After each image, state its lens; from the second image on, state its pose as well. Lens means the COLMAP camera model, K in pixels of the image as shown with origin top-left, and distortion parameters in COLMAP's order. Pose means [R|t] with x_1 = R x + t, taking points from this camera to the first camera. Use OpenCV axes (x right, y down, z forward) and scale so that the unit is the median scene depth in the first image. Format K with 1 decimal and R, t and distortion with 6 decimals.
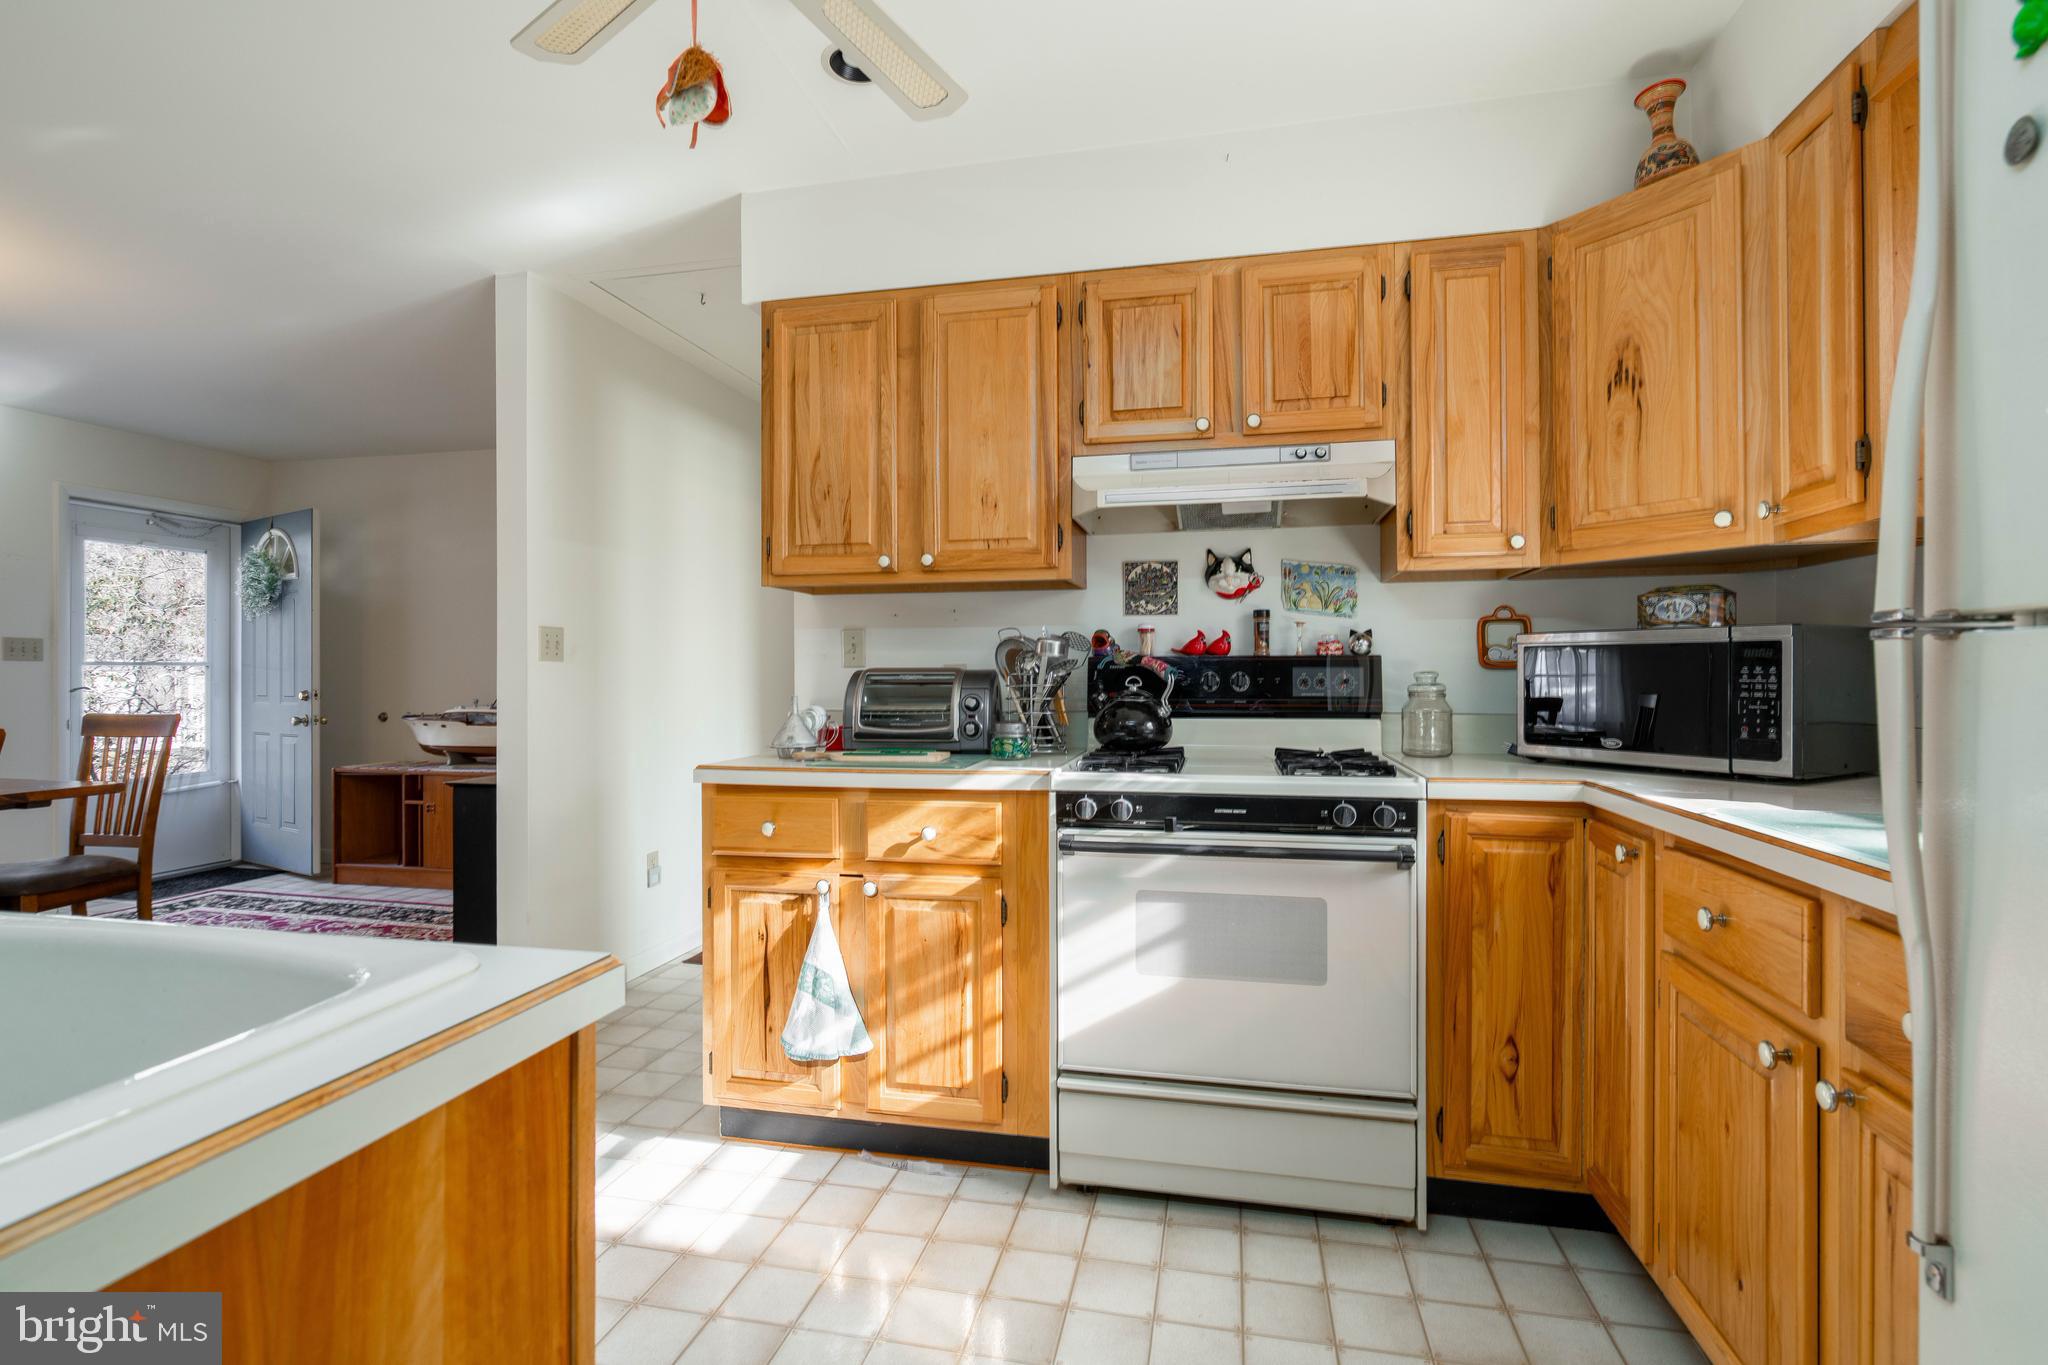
lens RADIAL K [[948.5, 0, 1021.5], [0, 948.5, 671.4], [0, 0, 1]] dist [-0.001438, 0.000073]
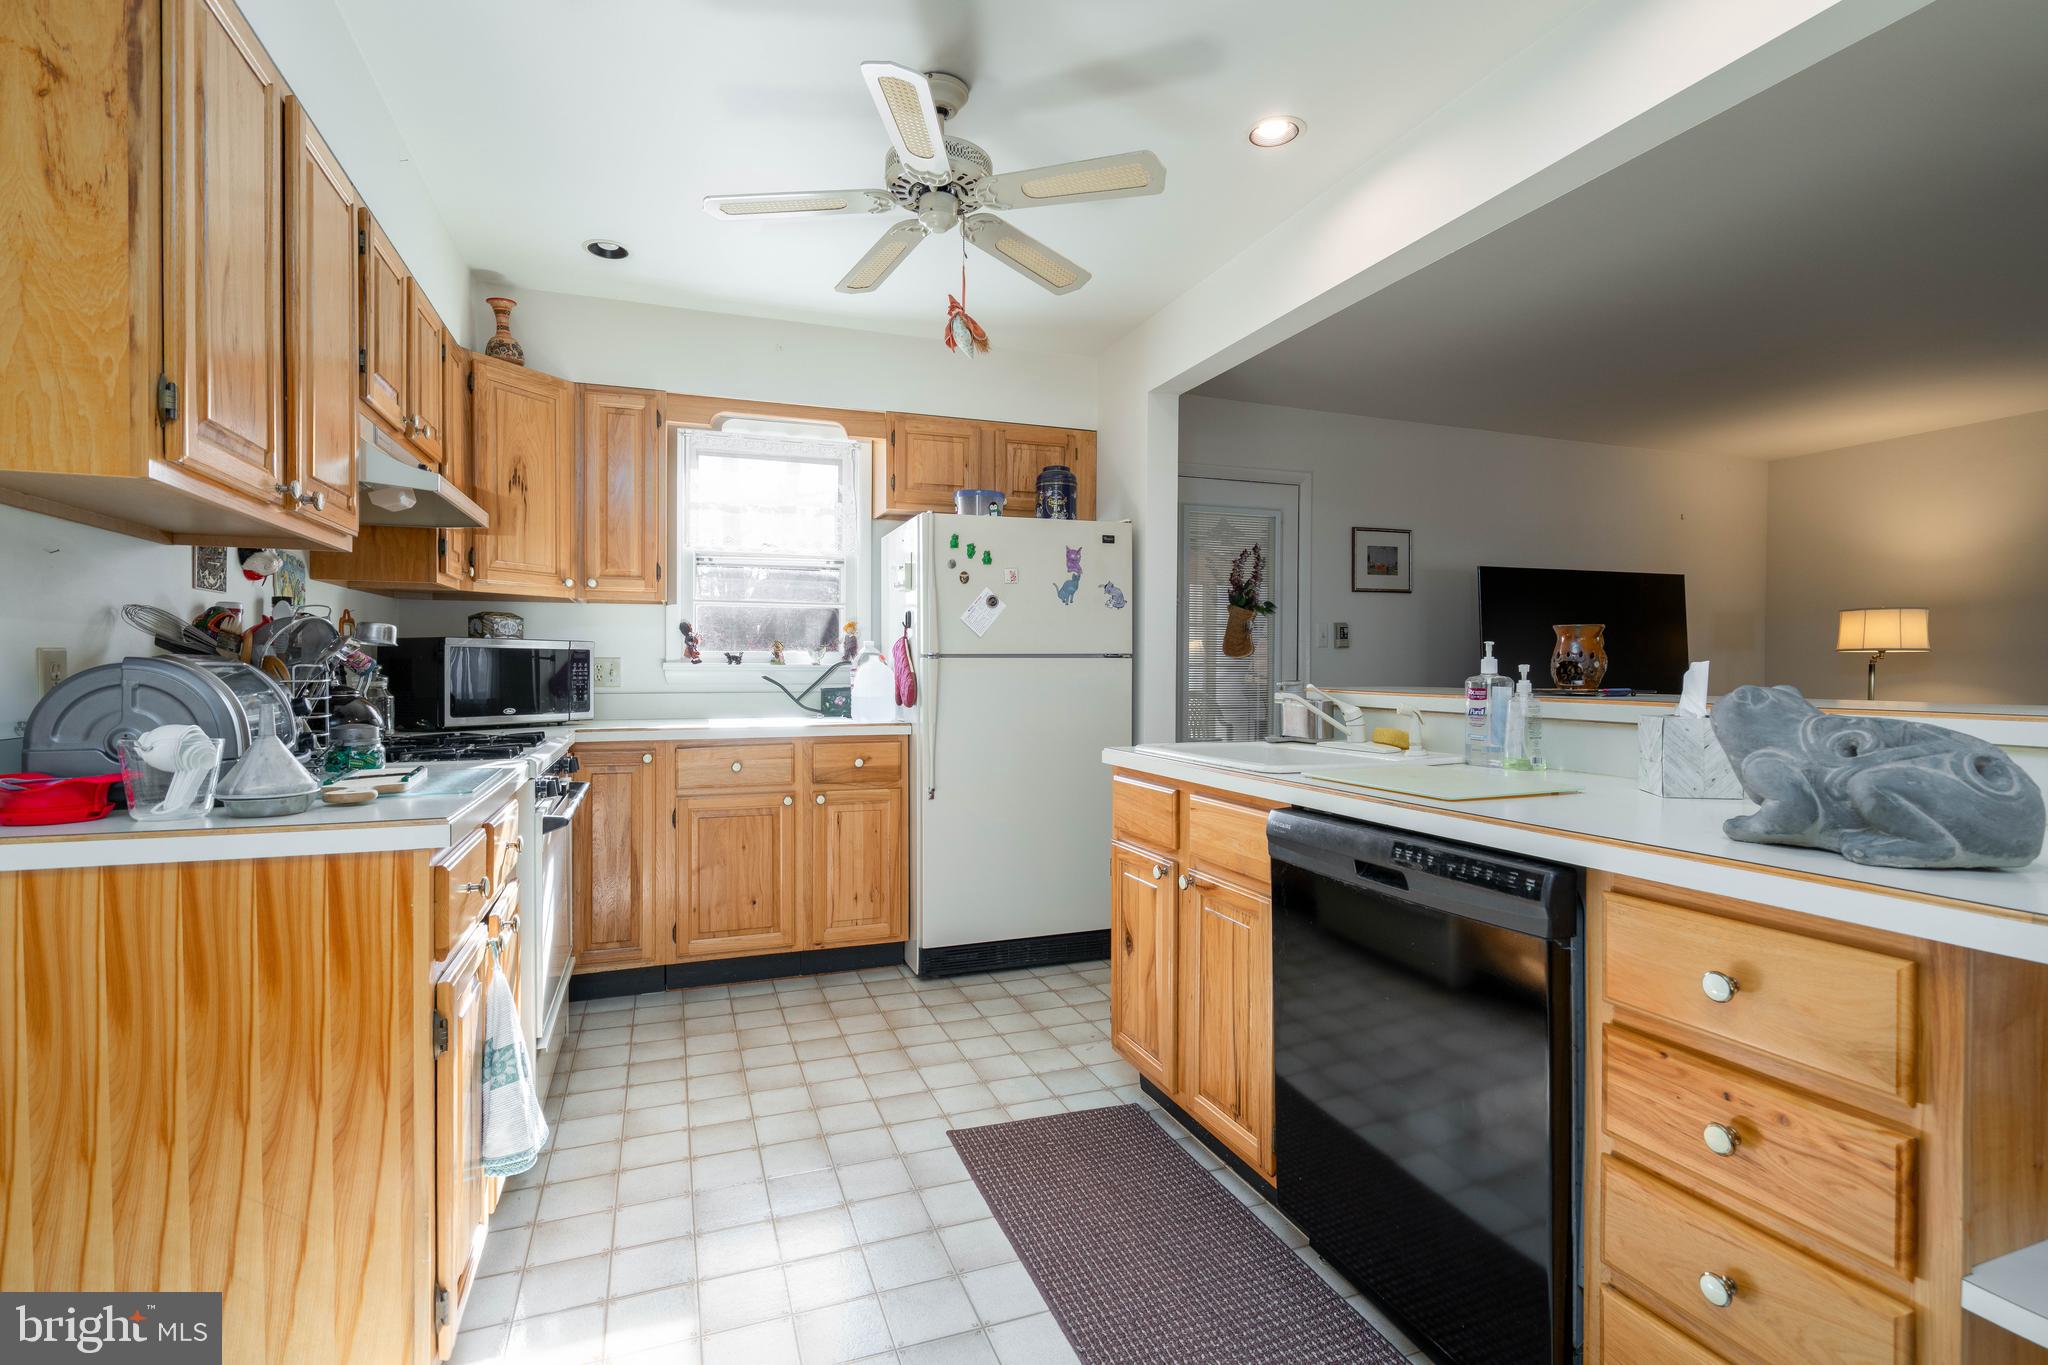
lens RADIAL K [[945.9, 0, 1024.0], [0, 945.9, 682.5], [0, 0, 1]] dist [-0.004654, -0.000327]
pose [[-0.543899, -0.009729, 0.839095, -1.000487], [-0.001148, 0.999940, 0.010850, 0.009849], [-0.839150, 0.004938, -0.543877, 0.989051]]
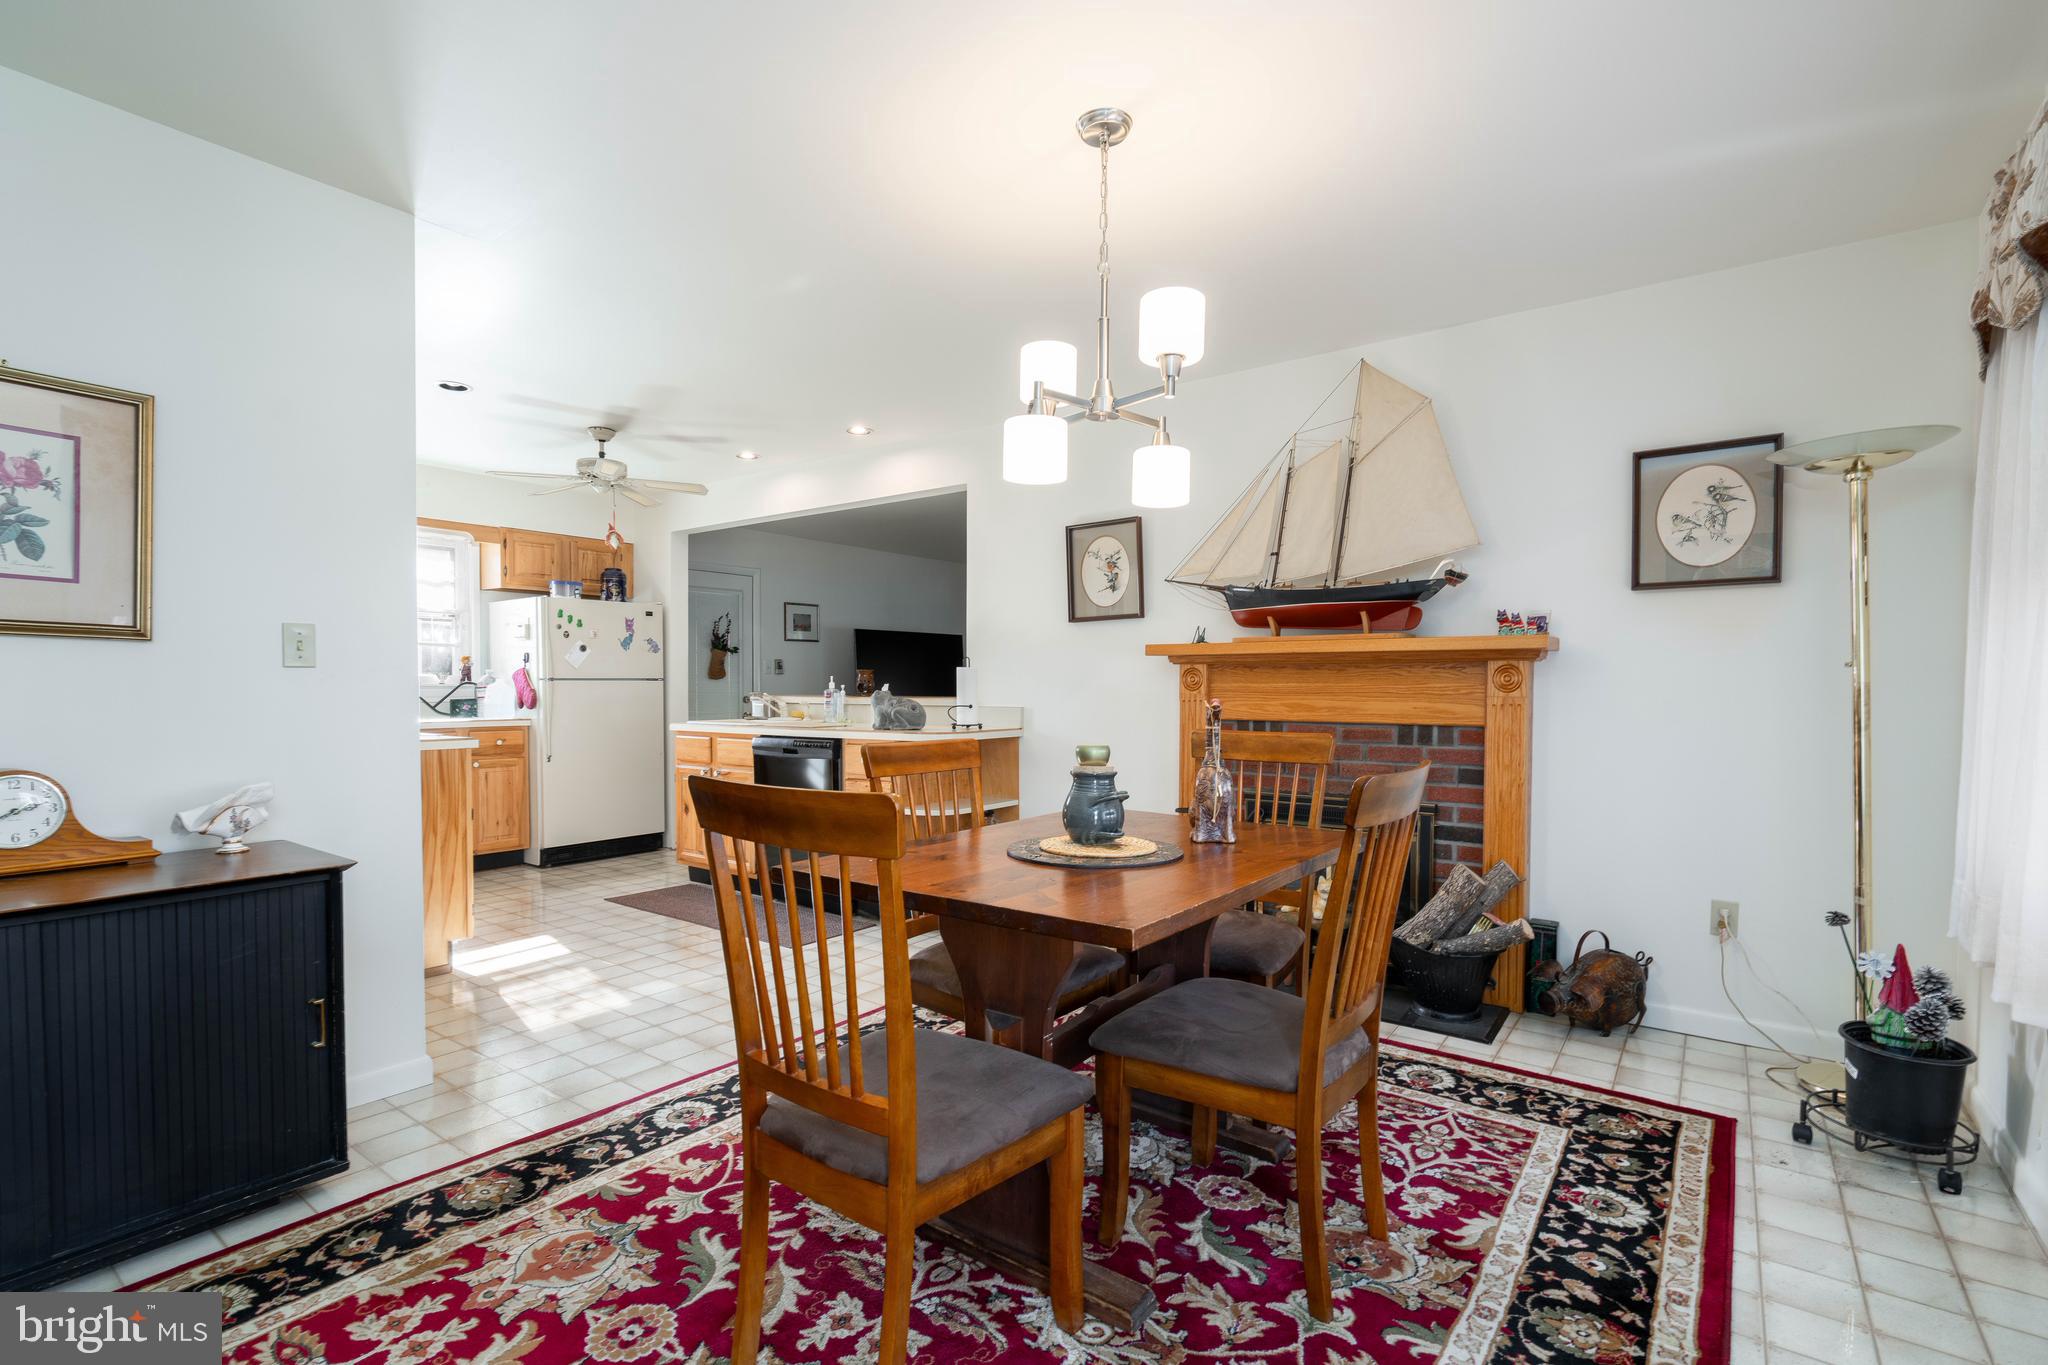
lens RADIAL K [[951.2, 0, 1015.4], [0, 951.2, 706.7], [0, 0, 1]] dist [-0.001284, -0.000150]
pose [[-0.909291, -0.005578, 0.416124, -1.898678], [0.001623, 0.999855, 0.016950, 0.016720], [-0.416158, 0.016088, -0.909150, 2.111471]]
